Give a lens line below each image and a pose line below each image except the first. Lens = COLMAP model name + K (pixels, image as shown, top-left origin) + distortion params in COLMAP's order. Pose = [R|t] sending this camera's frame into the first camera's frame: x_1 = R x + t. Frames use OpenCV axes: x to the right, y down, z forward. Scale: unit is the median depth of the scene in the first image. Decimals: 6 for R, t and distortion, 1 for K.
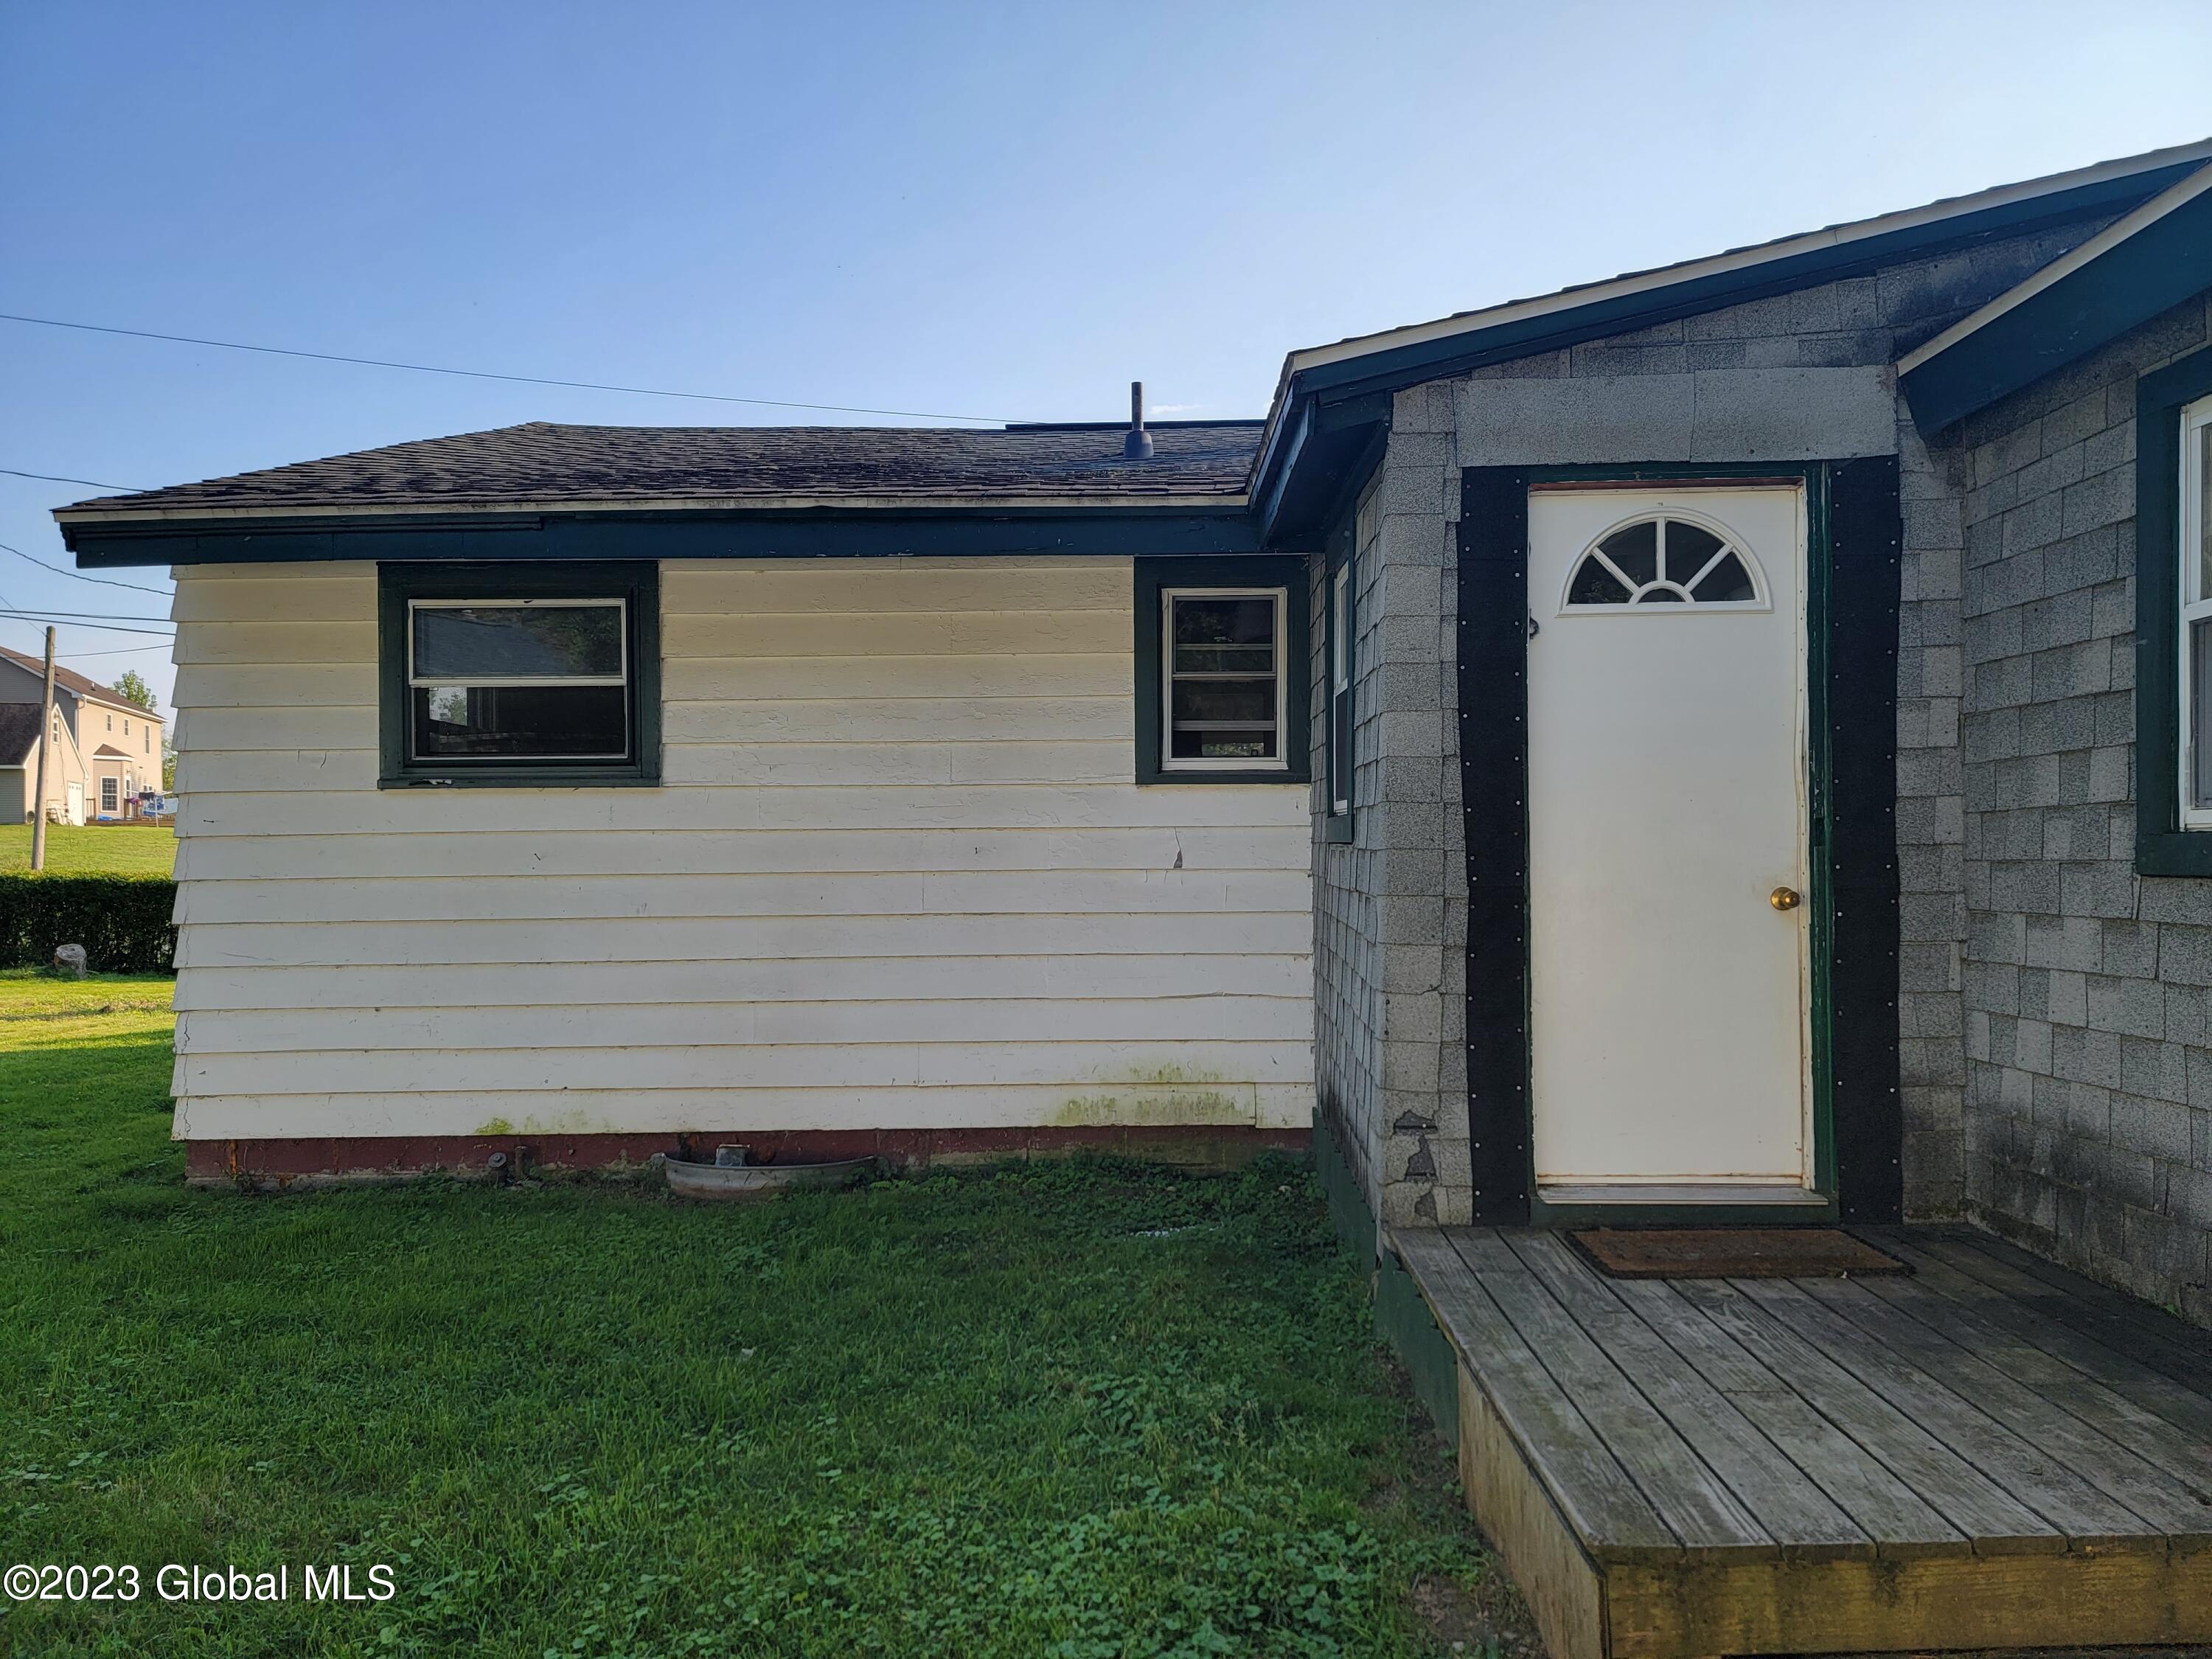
lens RADIAL K [[1538.9, 0, 1121.9], [0, 1538.9, 845.2], [0, 0, 1]] dist [0.078505, -0.057386]
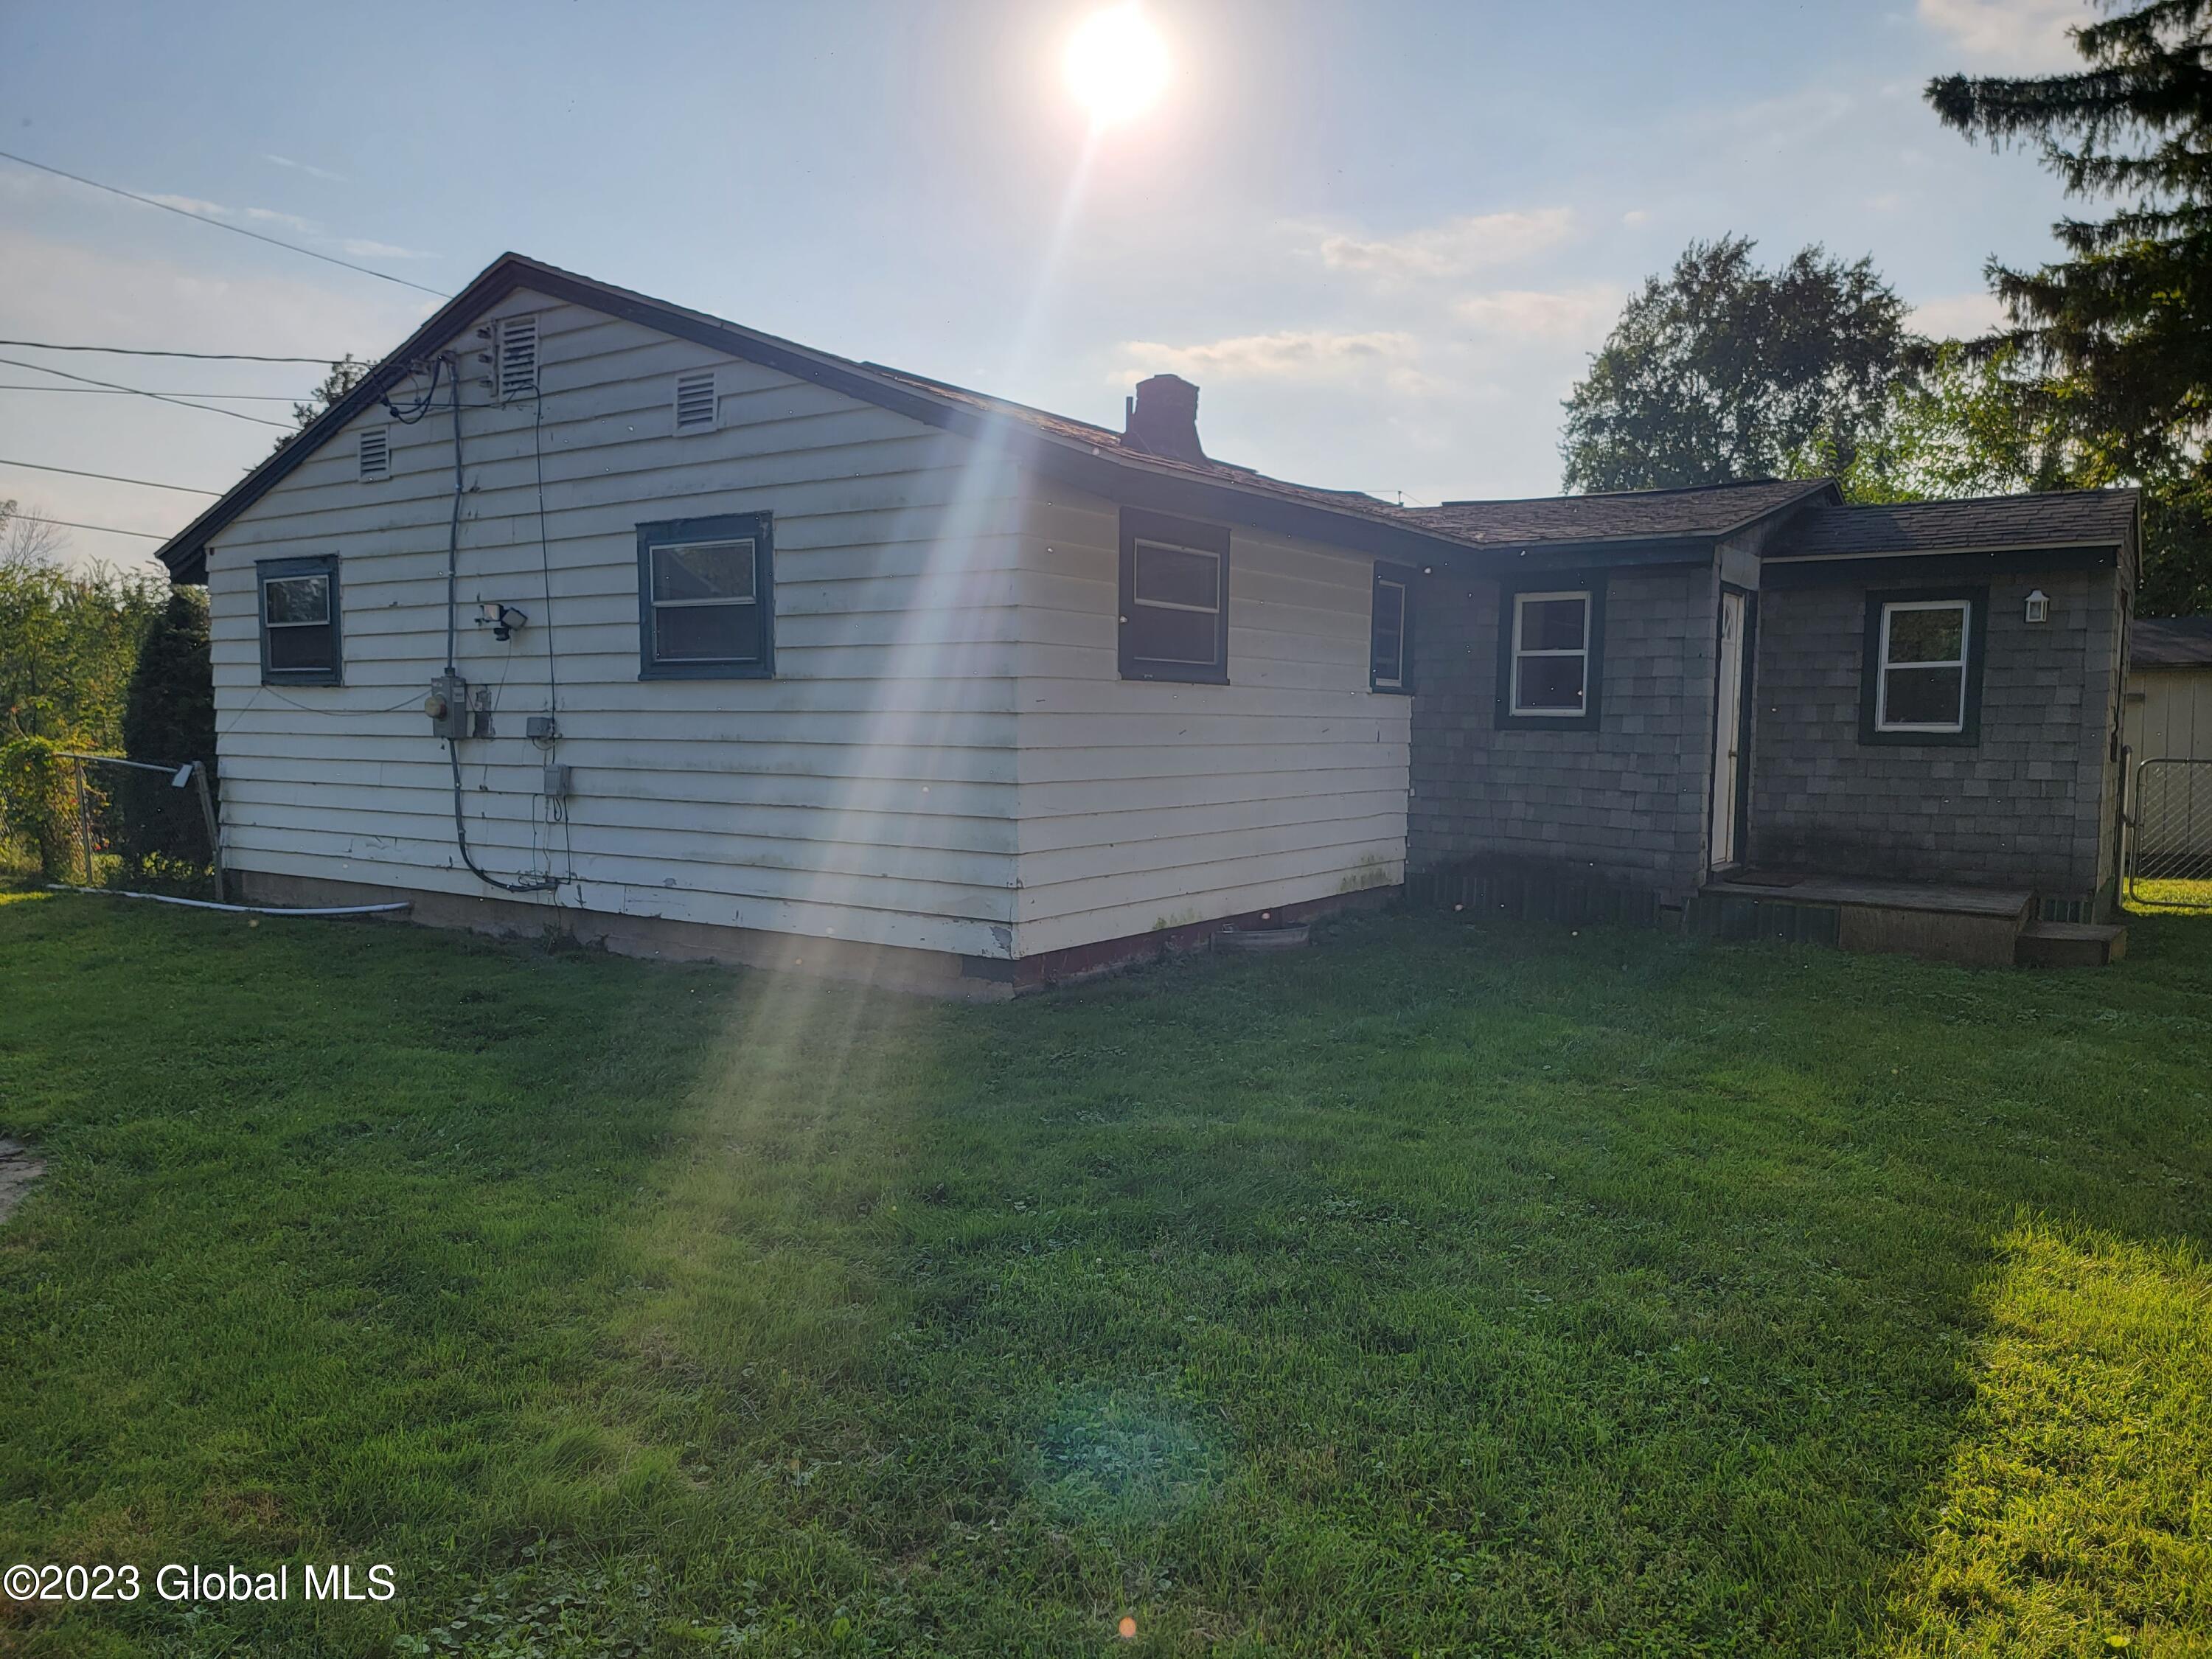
lens RADIAL K [[1538.9, 0, 1106.2], [0, 1538.9, 840.9], [0, 0, 1]] dist [0.078505, -0.057386]
pose [[0.542541, -0.046848, 0.838722, -2.419471], [-0.015751, 0.997701, 0.065917, 0.024379], [-0.839882, -0.048974, 0.540556, 0.455734]]
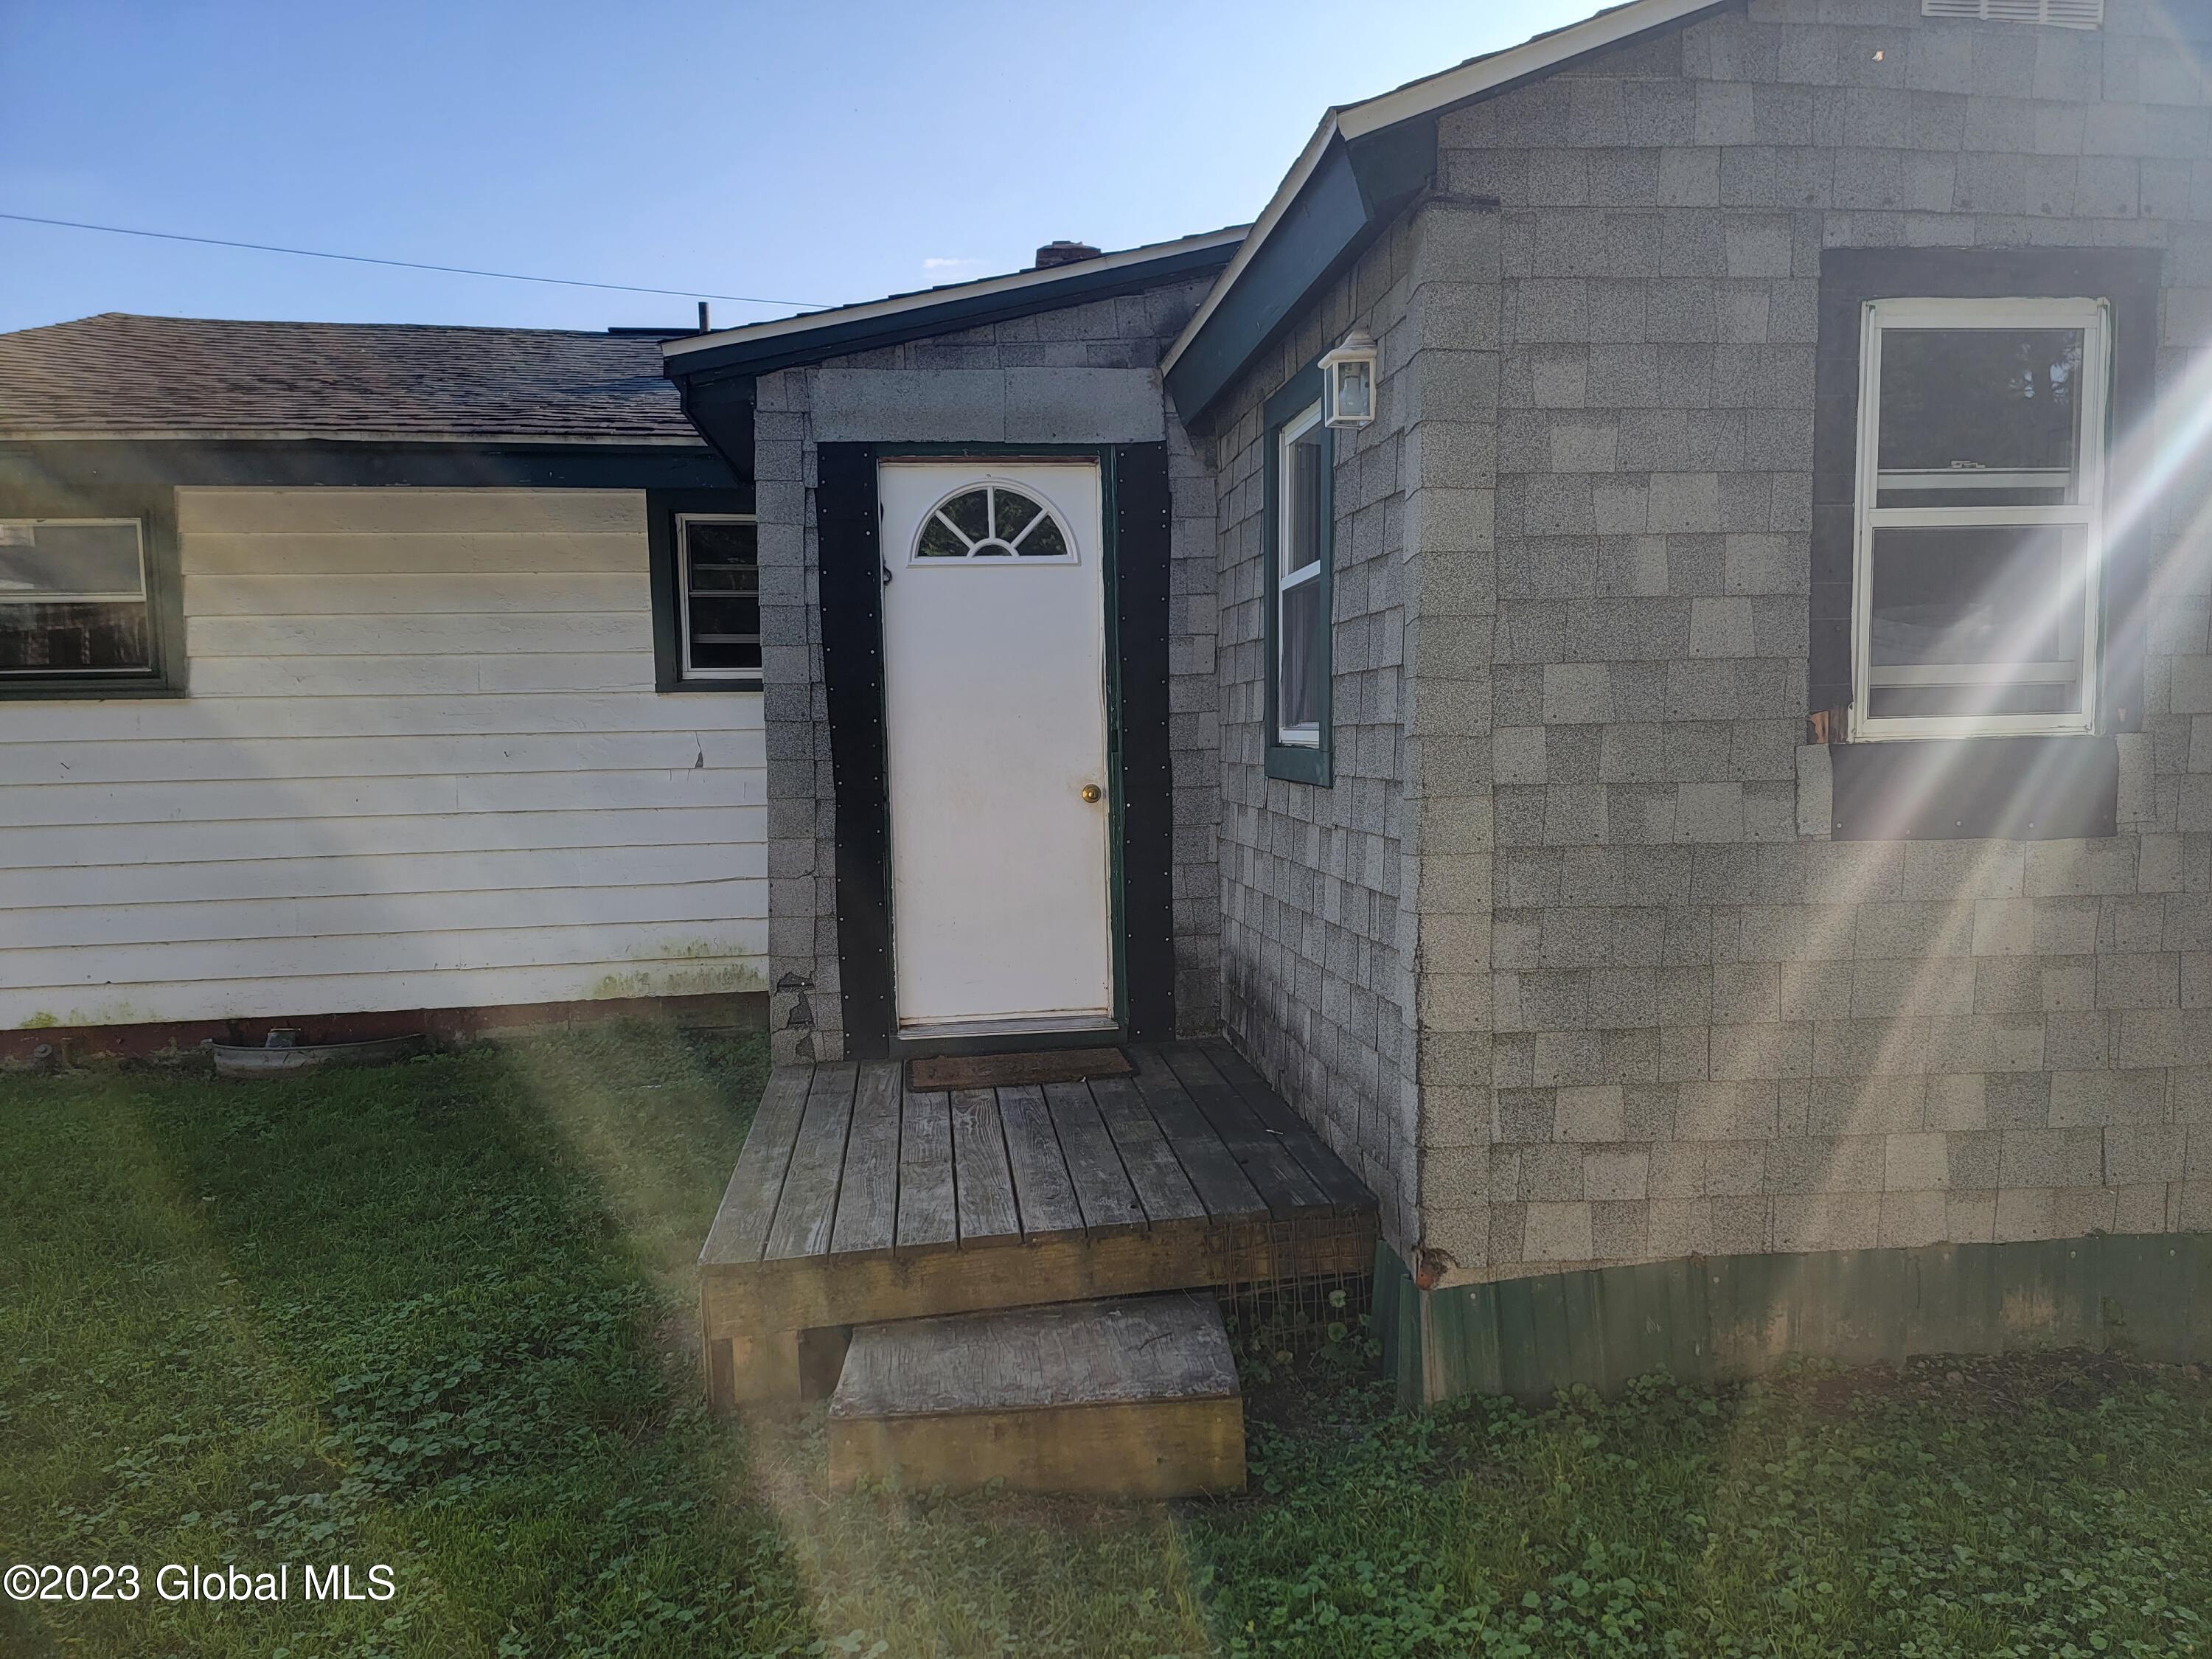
lens RADIAL K [[1538.9, 0, 1140.5], [0, 1538.9, 830.8], [0, 0, 1]] dist [0.078505, -0.057386]
pose [[0.988855, -0.024643, 0.146829, 0.282851], [0.013624, 0.997046, 0.075589, -0.030017], [-0.148258, -0.072746, 0.986270, -0.247491]]
